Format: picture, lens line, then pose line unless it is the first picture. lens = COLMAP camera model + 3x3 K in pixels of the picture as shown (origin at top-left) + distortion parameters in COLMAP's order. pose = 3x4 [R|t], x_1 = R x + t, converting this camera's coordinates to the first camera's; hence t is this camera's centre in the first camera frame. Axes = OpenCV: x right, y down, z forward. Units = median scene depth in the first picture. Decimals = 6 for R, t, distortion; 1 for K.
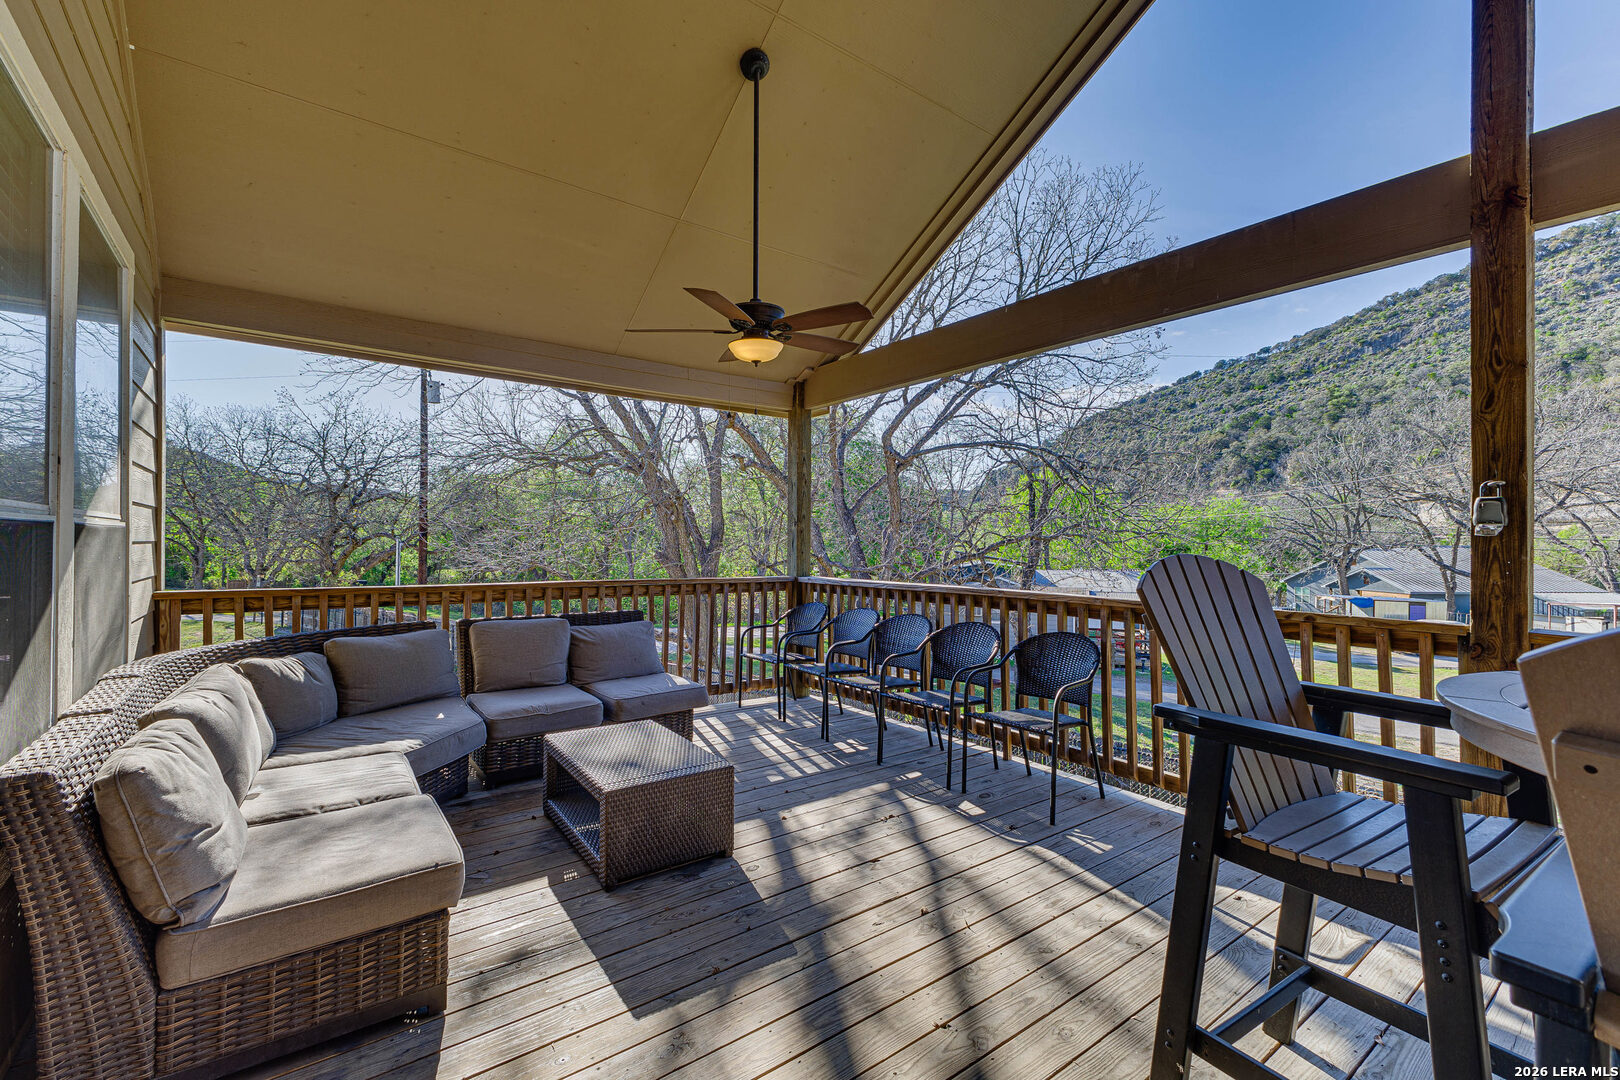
lens RADIAL K [[692.2, 0, 808.0], [0, 692.2, 536.9], [0, 0, 1]] dist [0.007924, -0.002114]
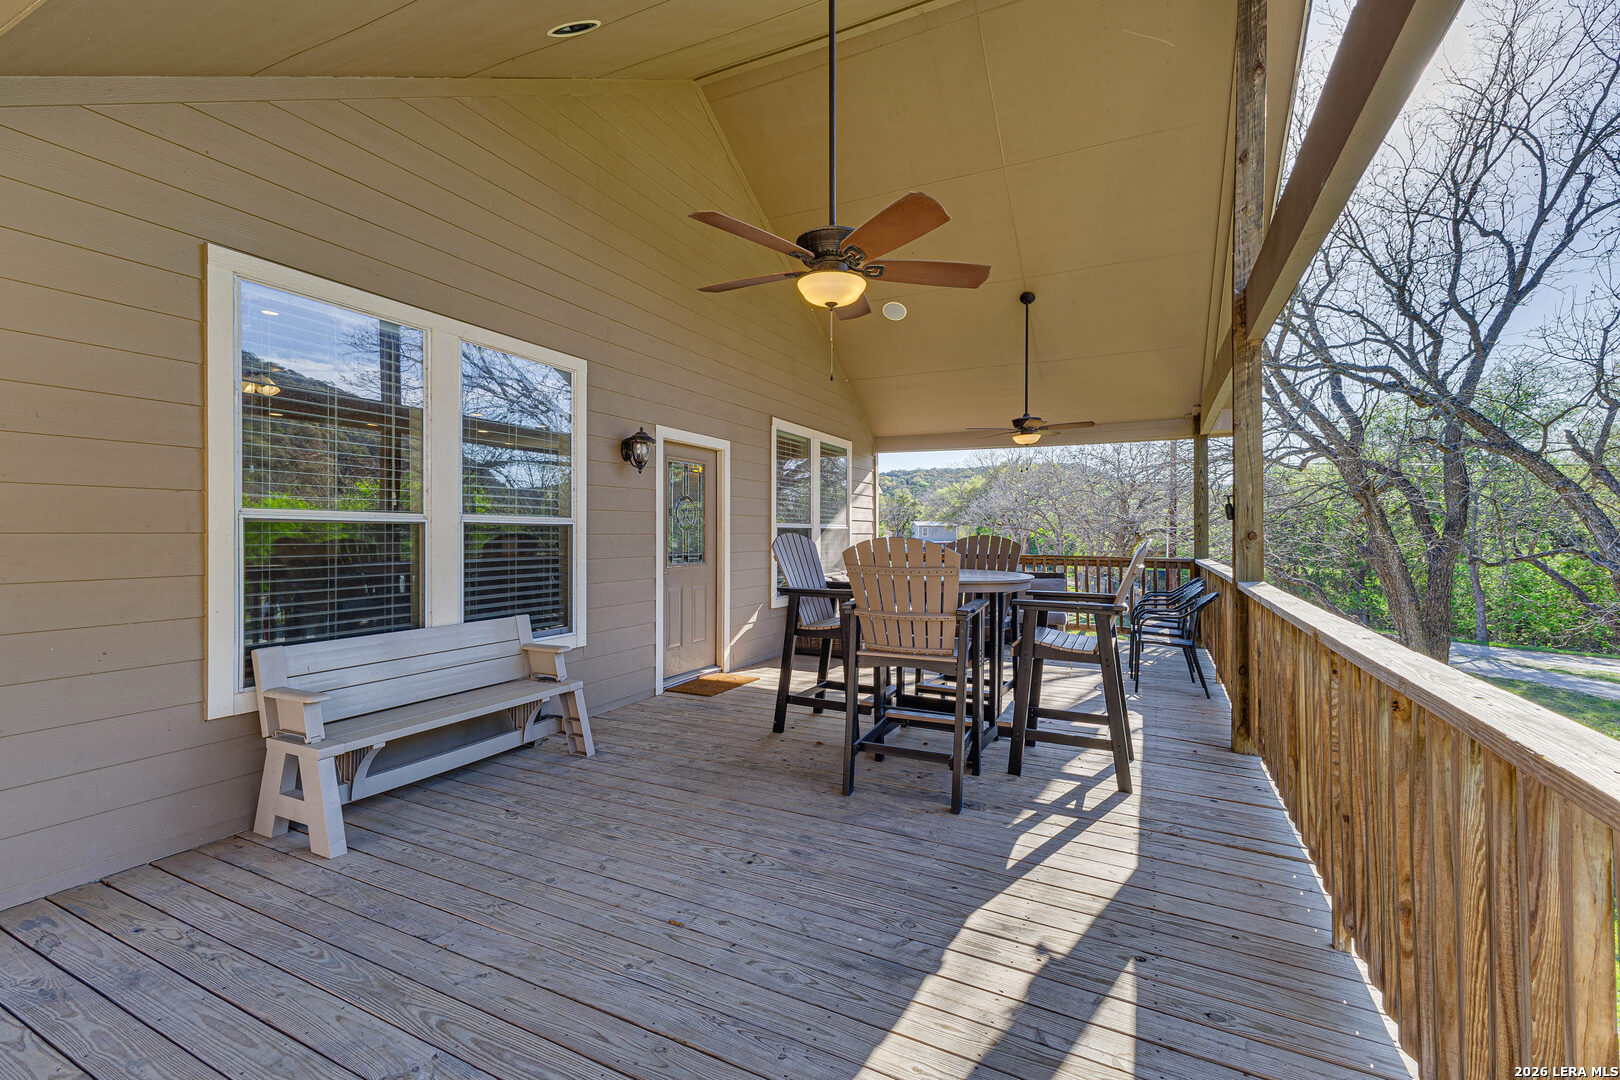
lens RADIAL K [[692.2, 0, 813.3], [0, 692.2, 533.3], [0, 0, 1]] dist [0.007924, -0.002114]
pose [[0.460023, -0.004512, -0.887896, 0.176804], [0.005730, 0.999981, -0.002113, 0.001392], [0.887889, -0.004115, 0.460040, -0.061206]]
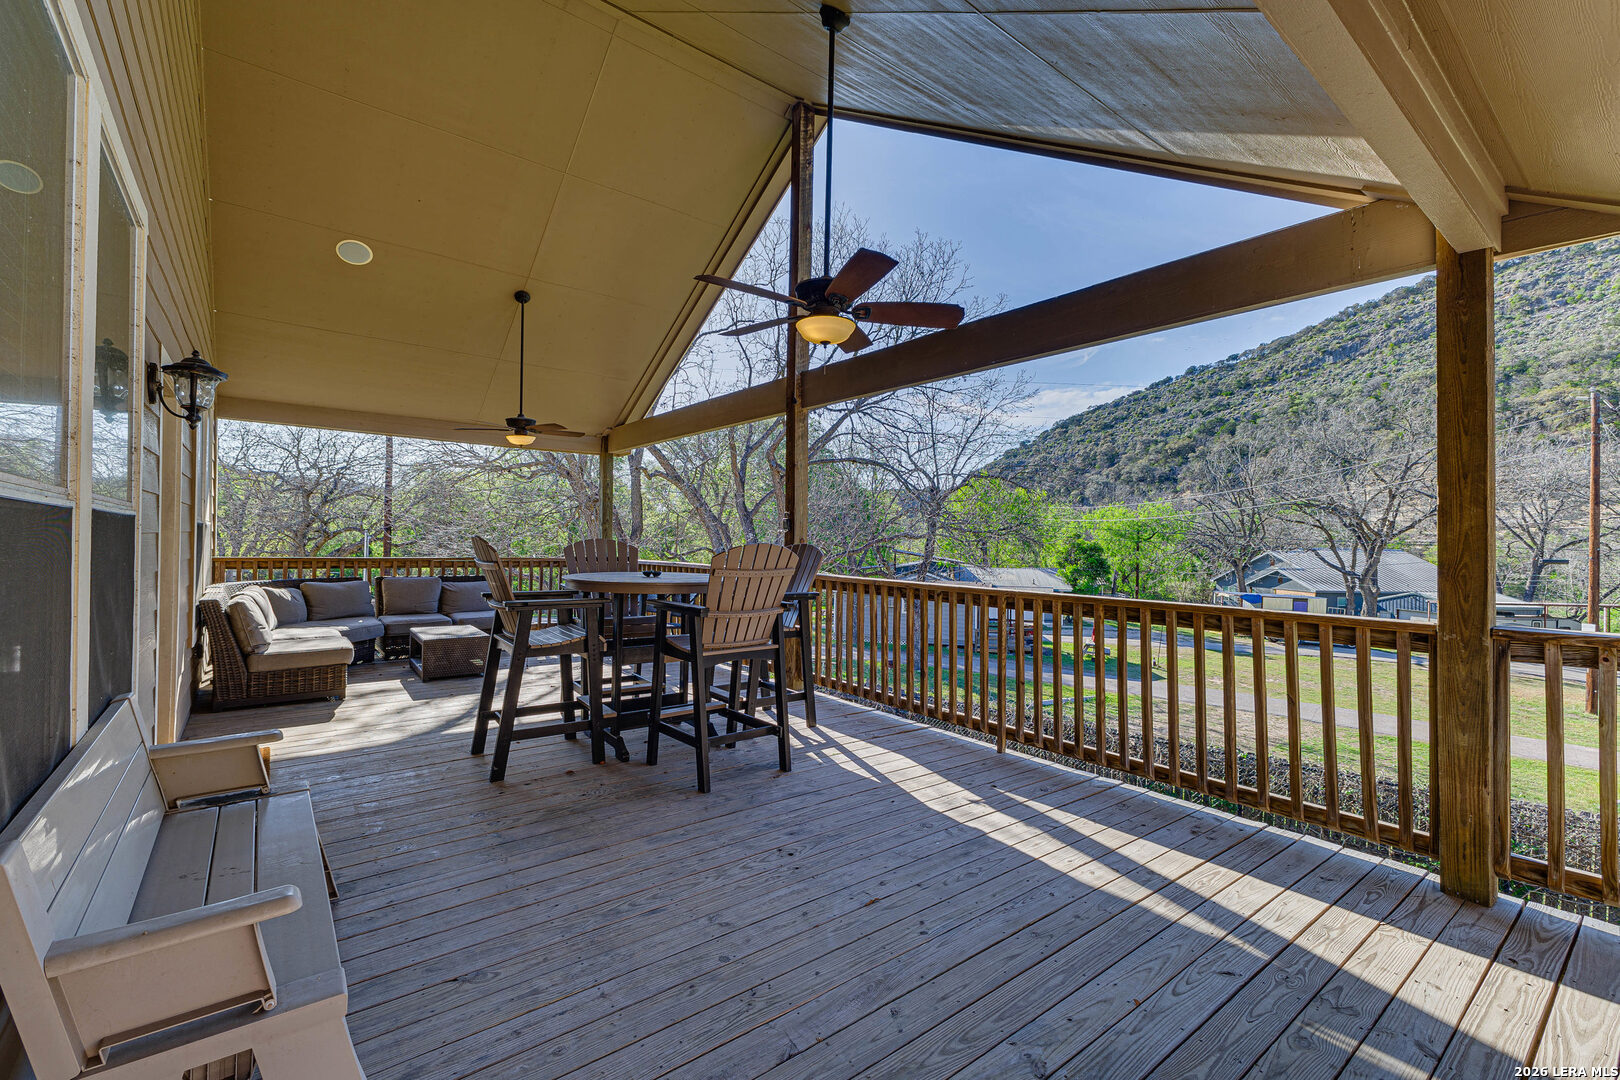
lens RADIAL K [[692.2, 0, 807.6], [0, 692.2, 534.7], [0, 0, 1]] dist [0.007924, -0.002114]
pose [[0.999636, 0.009211, 0.025350, 0.086484], [-0.009193, 0.999957, -0.000839, 0.000271], [-0.025357, 0.000606, 0.999678, -0.126132]]
